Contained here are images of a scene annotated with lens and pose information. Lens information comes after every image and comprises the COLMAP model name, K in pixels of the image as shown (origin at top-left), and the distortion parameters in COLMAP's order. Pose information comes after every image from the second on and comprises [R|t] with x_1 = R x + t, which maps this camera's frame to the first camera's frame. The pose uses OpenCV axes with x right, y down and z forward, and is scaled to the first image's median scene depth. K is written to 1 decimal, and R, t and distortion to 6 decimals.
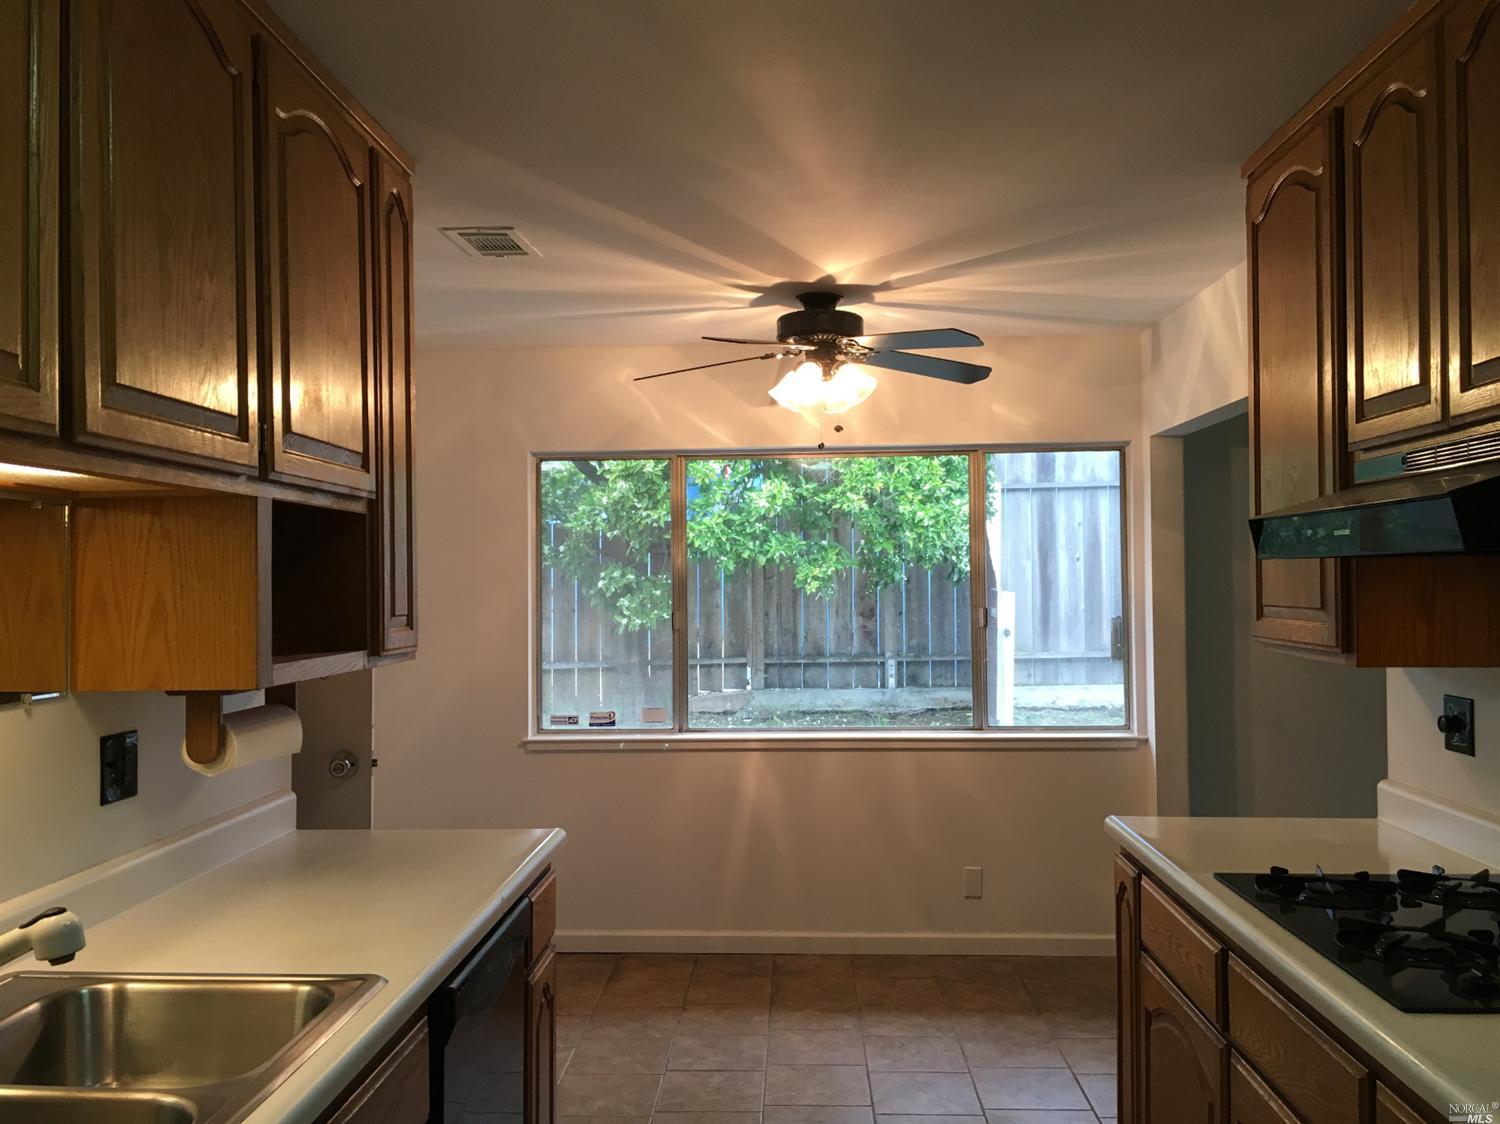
lens RADIAL K [[1266.7, 0, 751.8], [0, 1266.7, 562.4], [0, 0, 1]] dist [0.068230, -0.064716]
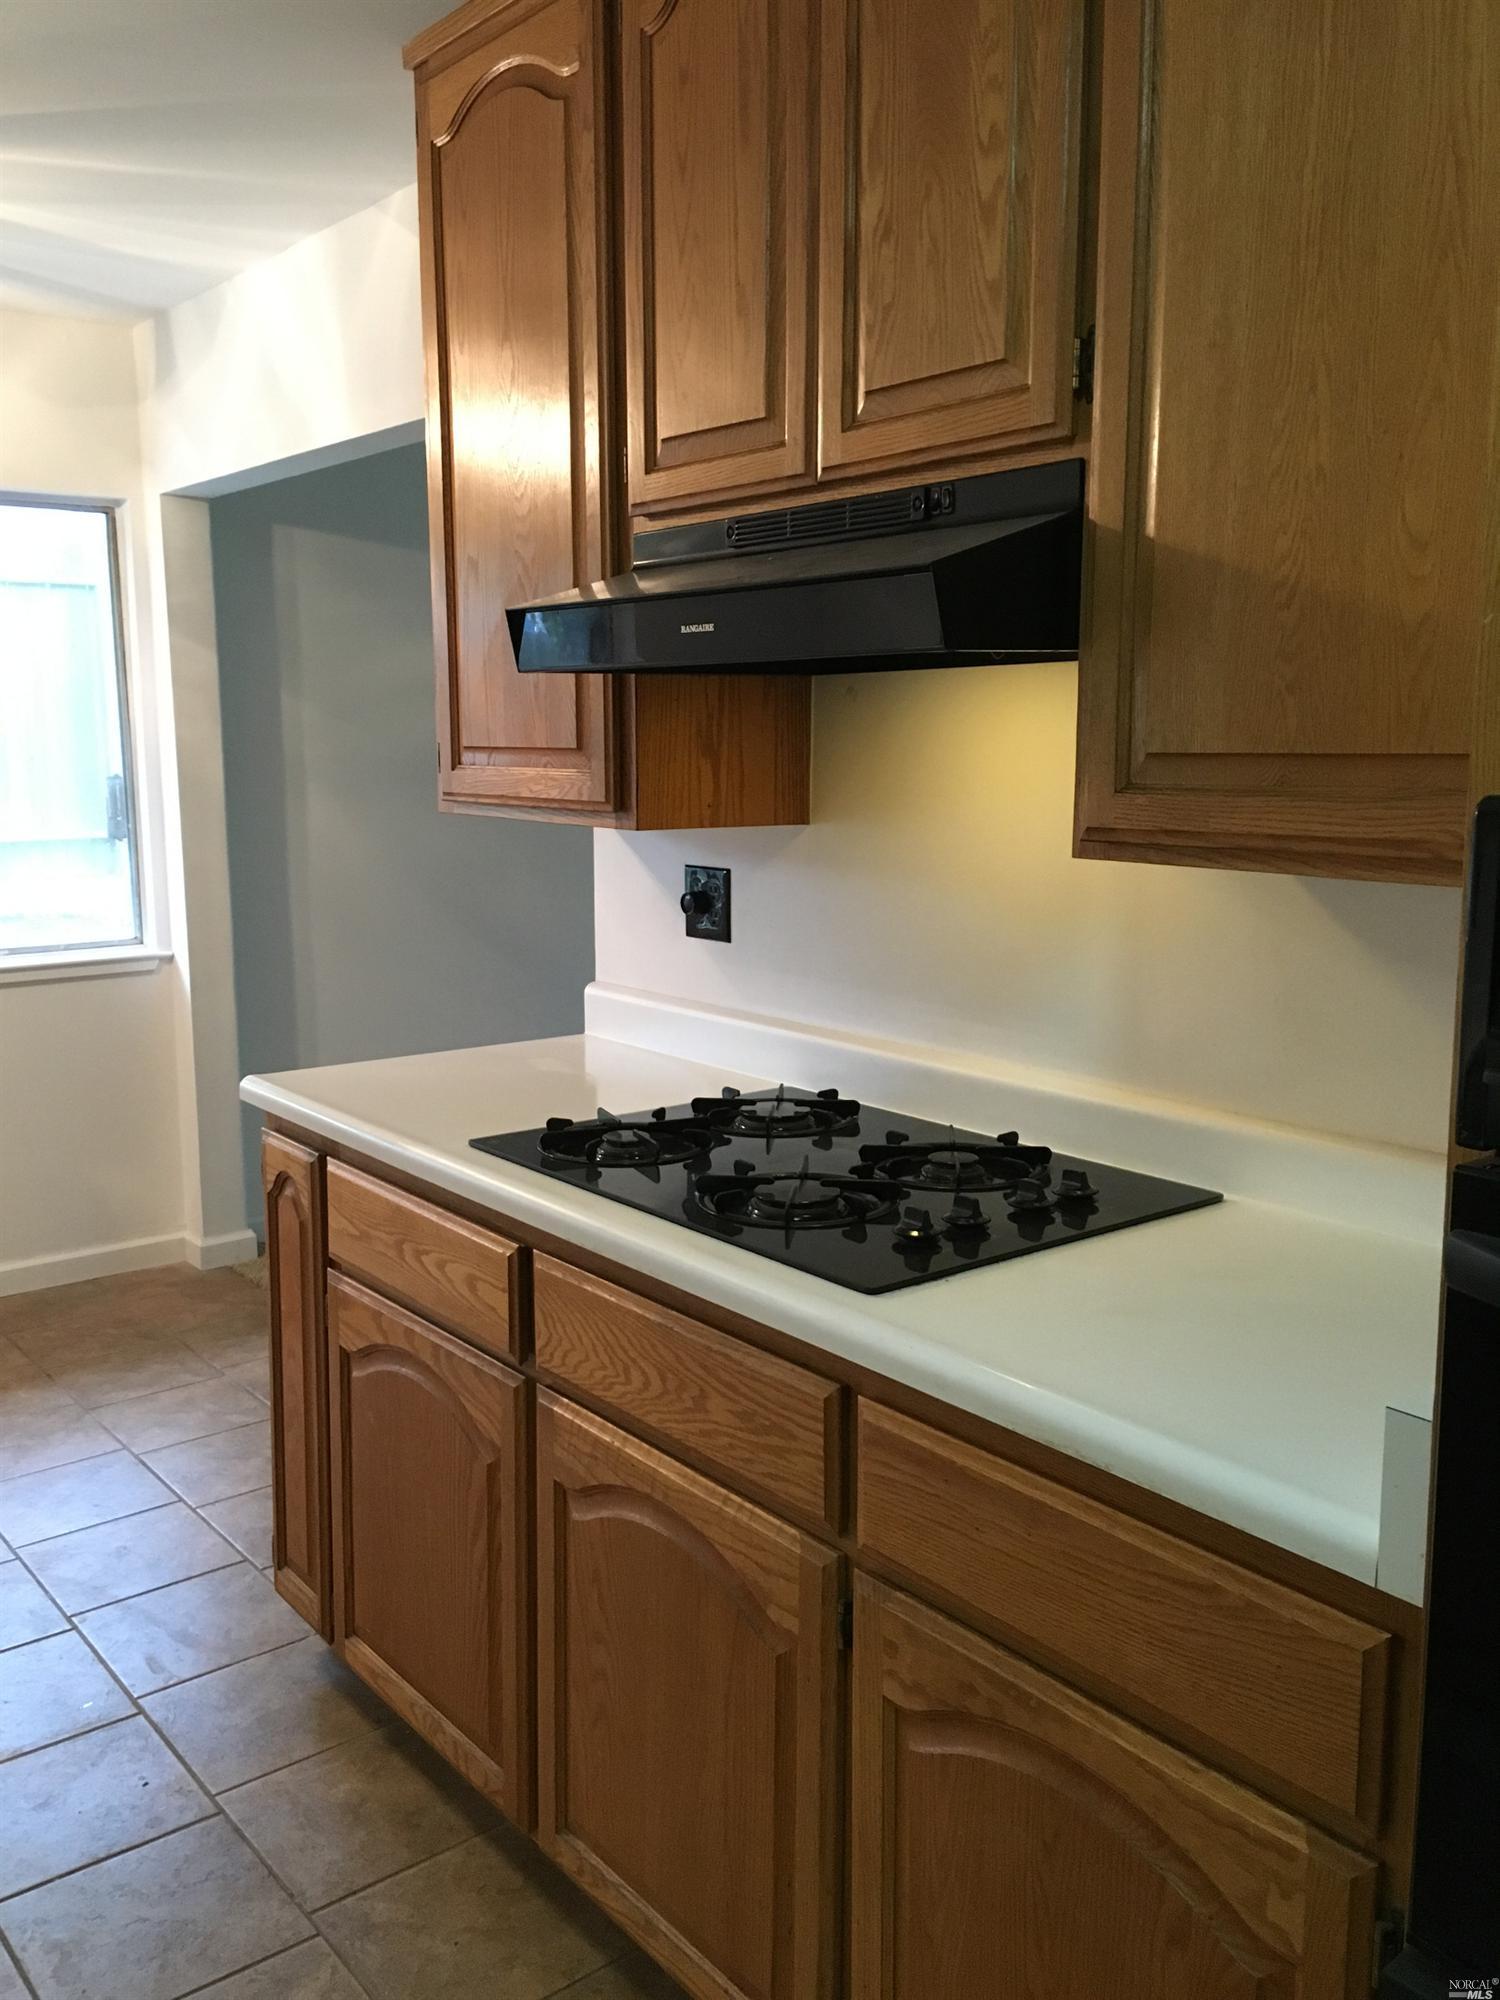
lens RADIAL K [[1688.9, 0, 751.0], [0, 1688.9, 996.2], [0, 0, 1]] dist [0.068230, -0.064716]
pose [[0.754780, -0.090452, 0.649712, -0.090694], [-0.017574, 0.987304, 0.157866, 0.020331], [-0.655742, -0.130573, 0.743608, 0.215935]]
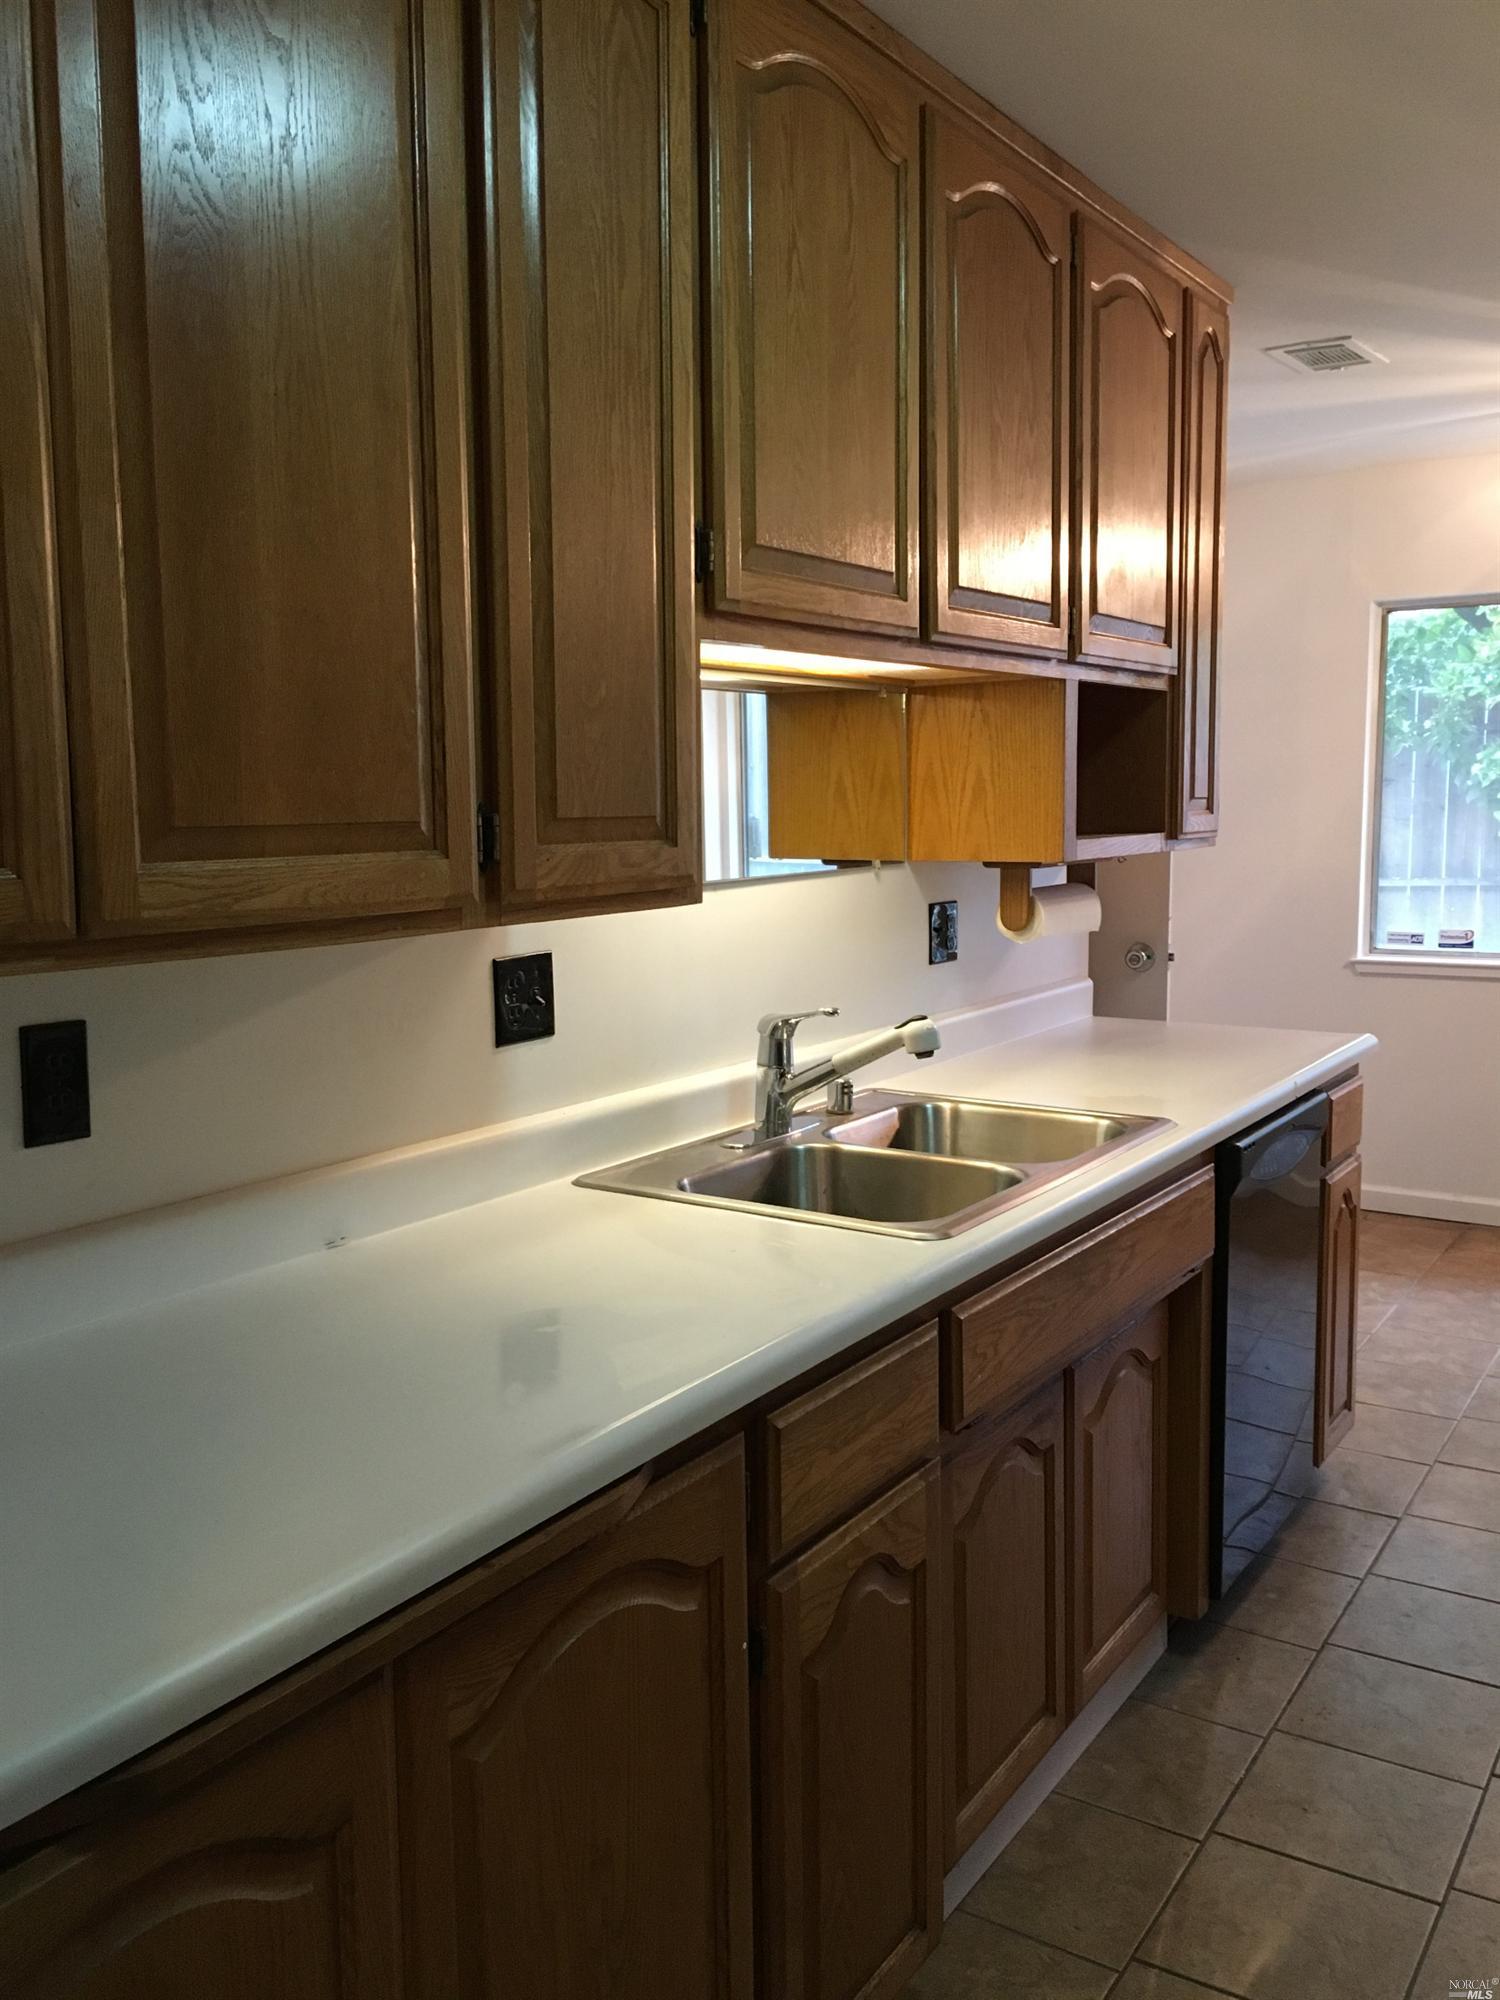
lens RADIAL K [[1688.9, 0, 758.1], [0, 1688.9, 997.7], [0, 0, 1]] dist [0.068230, -0.064716]
pose [[0.862436, 0.059132, -0.502701, 0.095531], [0.013913, 0.990008, 0.140322, 0.007786], [0.505976, -0.128013, 0.852996, -0.299396]]
